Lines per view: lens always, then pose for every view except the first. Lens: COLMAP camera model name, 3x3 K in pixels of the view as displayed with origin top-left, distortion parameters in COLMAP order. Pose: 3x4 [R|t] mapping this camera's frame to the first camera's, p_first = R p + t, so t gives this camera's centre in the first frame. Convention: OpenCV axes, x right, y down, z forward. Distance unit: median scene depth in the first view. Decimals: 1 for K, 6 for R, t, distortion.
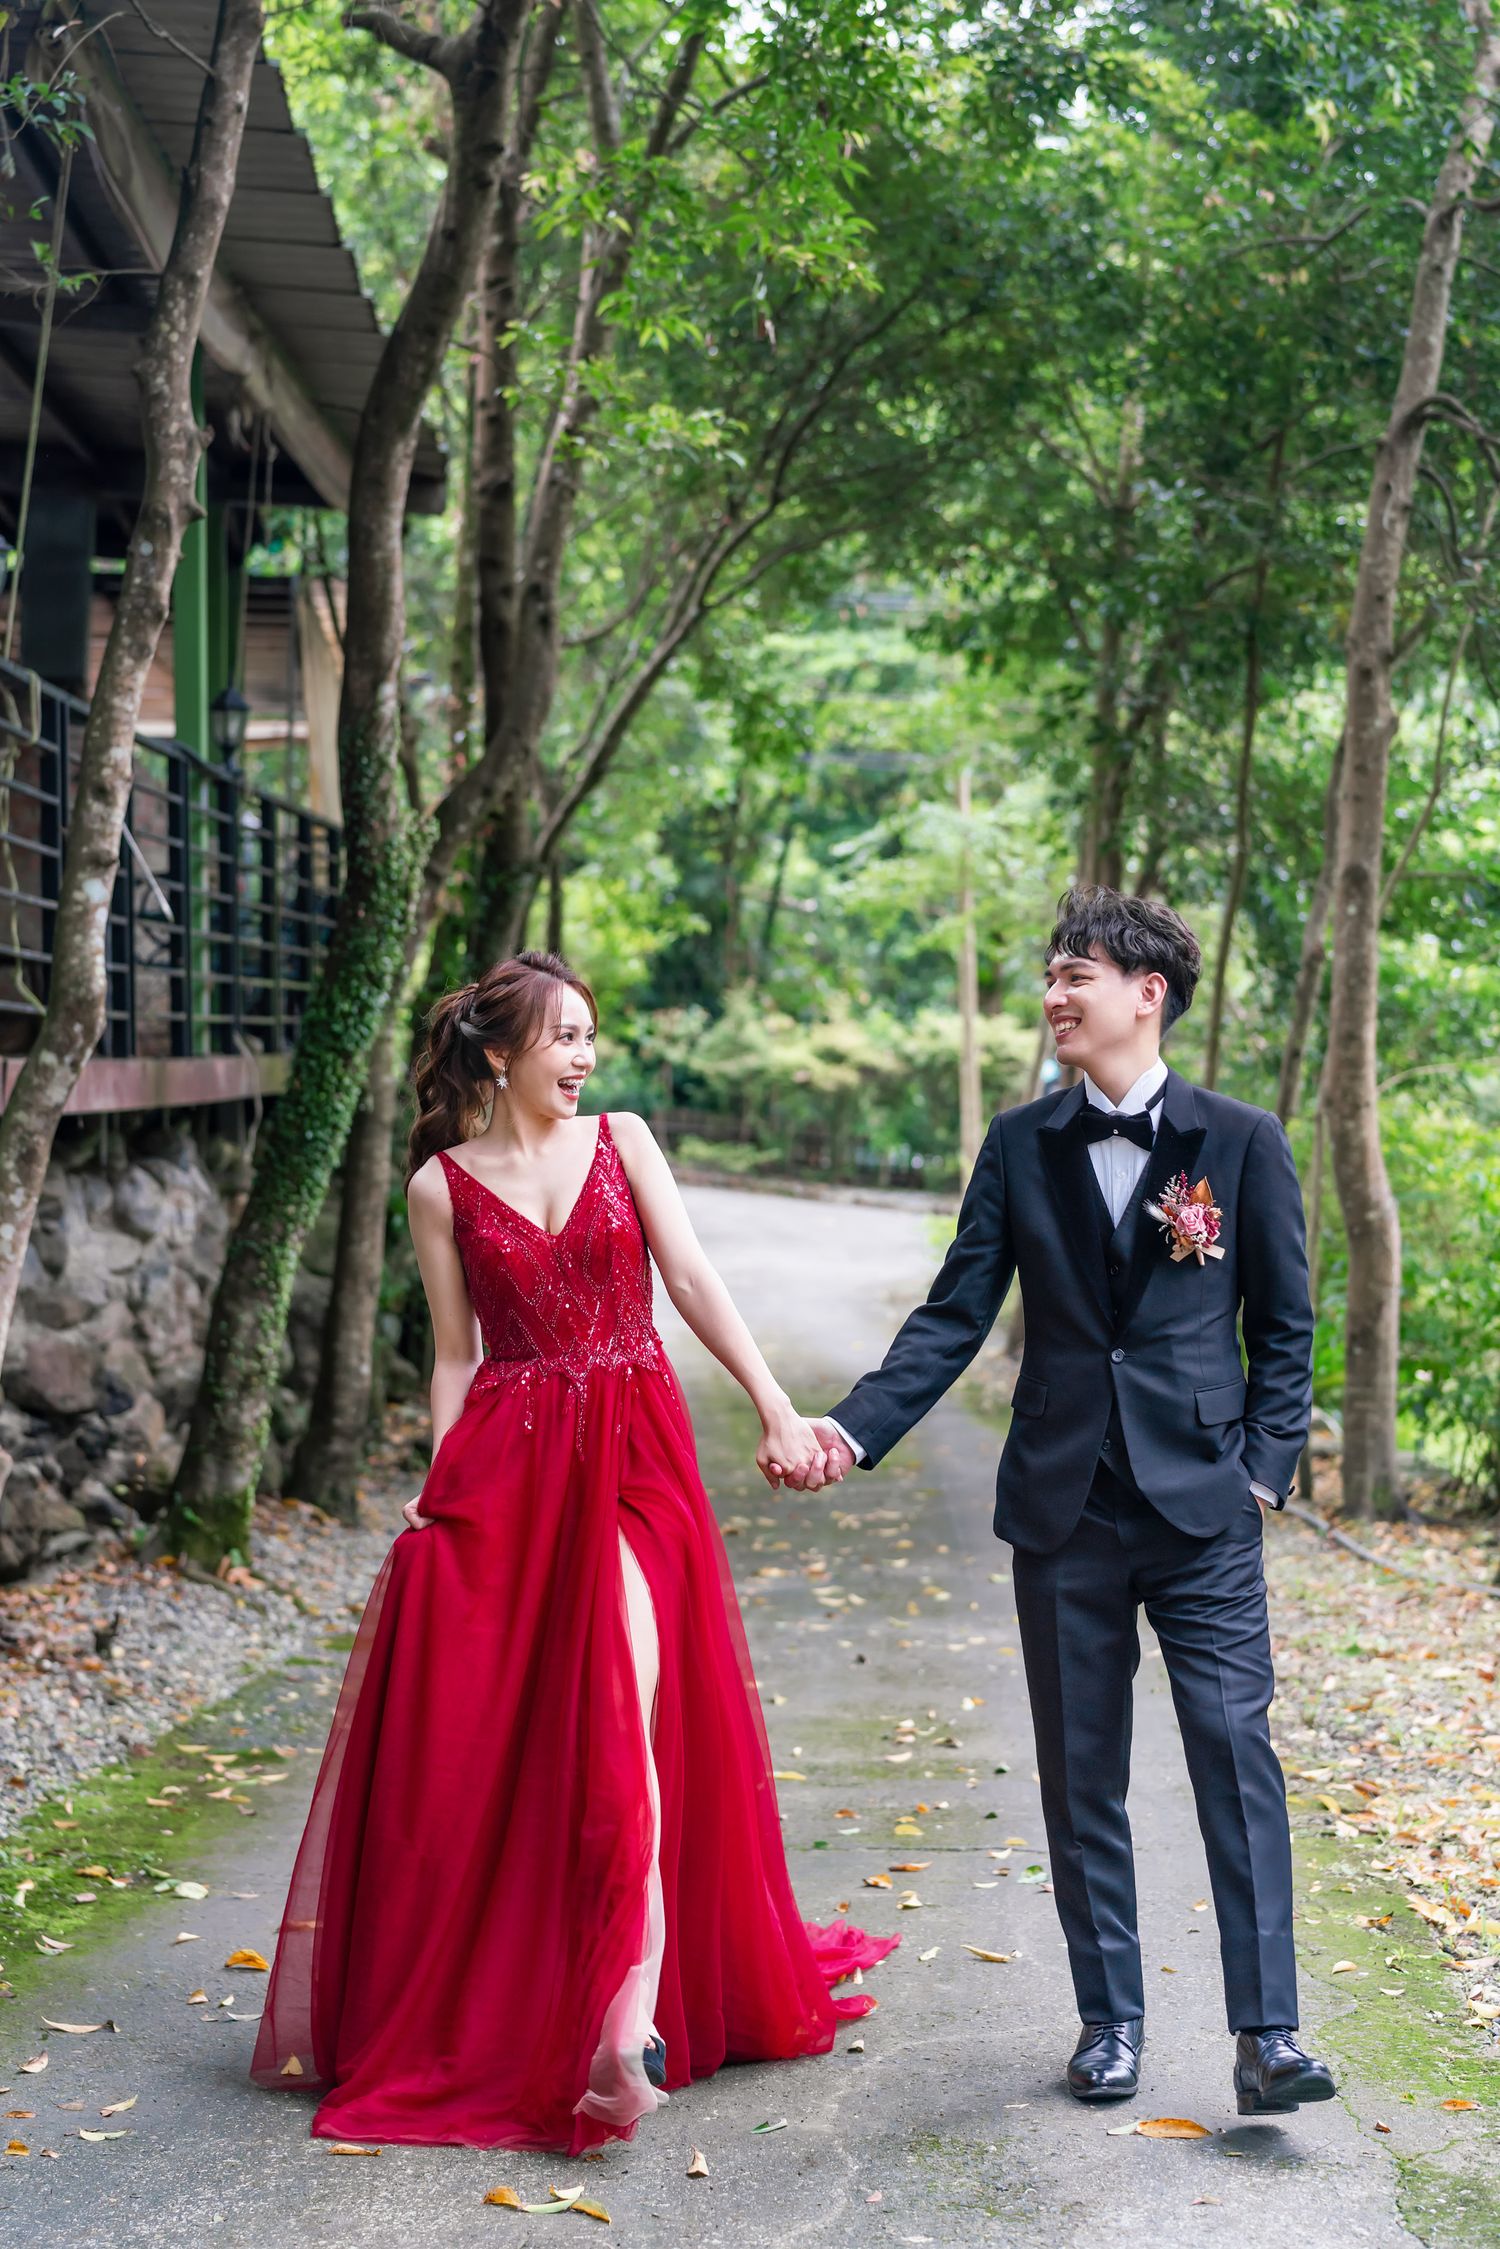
lens RADIAL K [[3015.9, 0, 751.7], [0, 3015.9, 1238.9], [0, 0, 1]] dist [0.023751, -0.049187]
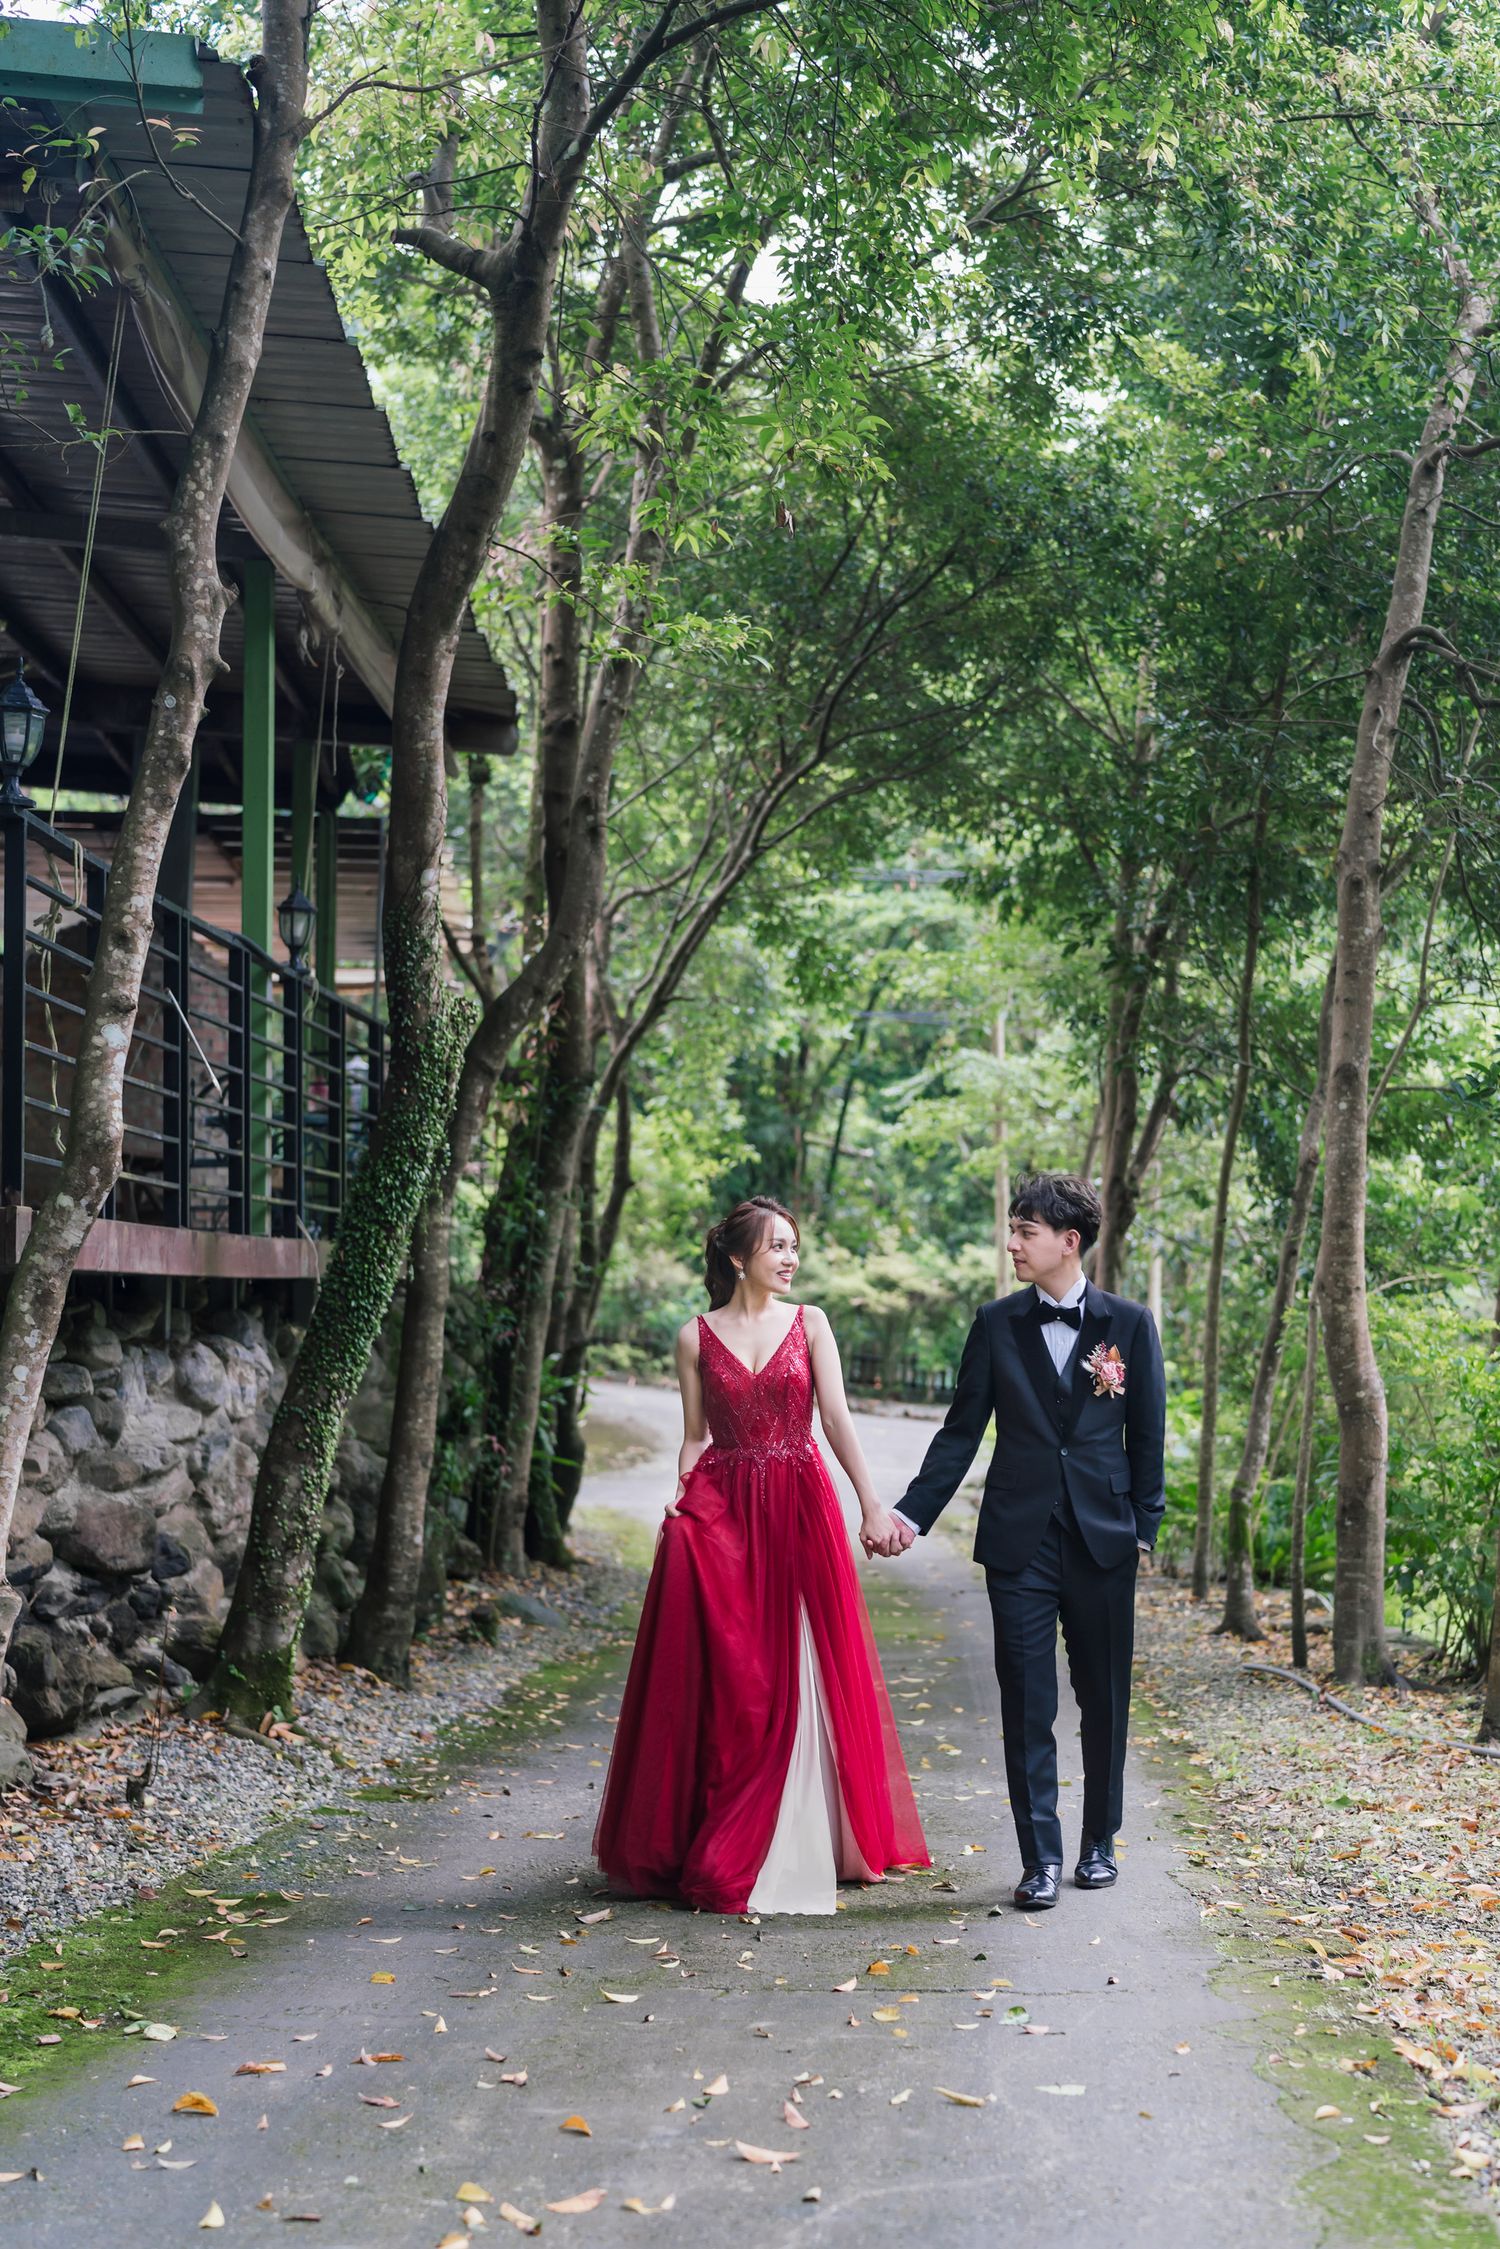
lens RADIAL K [[3243.7, 0, 818.8], [0, 3243.7, 1124.2], [0, 0, 1]] dist [0.015671, 0.048951]
pose [[0.999161, 0.013023, 0.038829, -0.030927], [-0.010762, 0.998265, -0.057881, -0.034529], [-0.039516, 0.057415, 0.997568, -0.137306]]
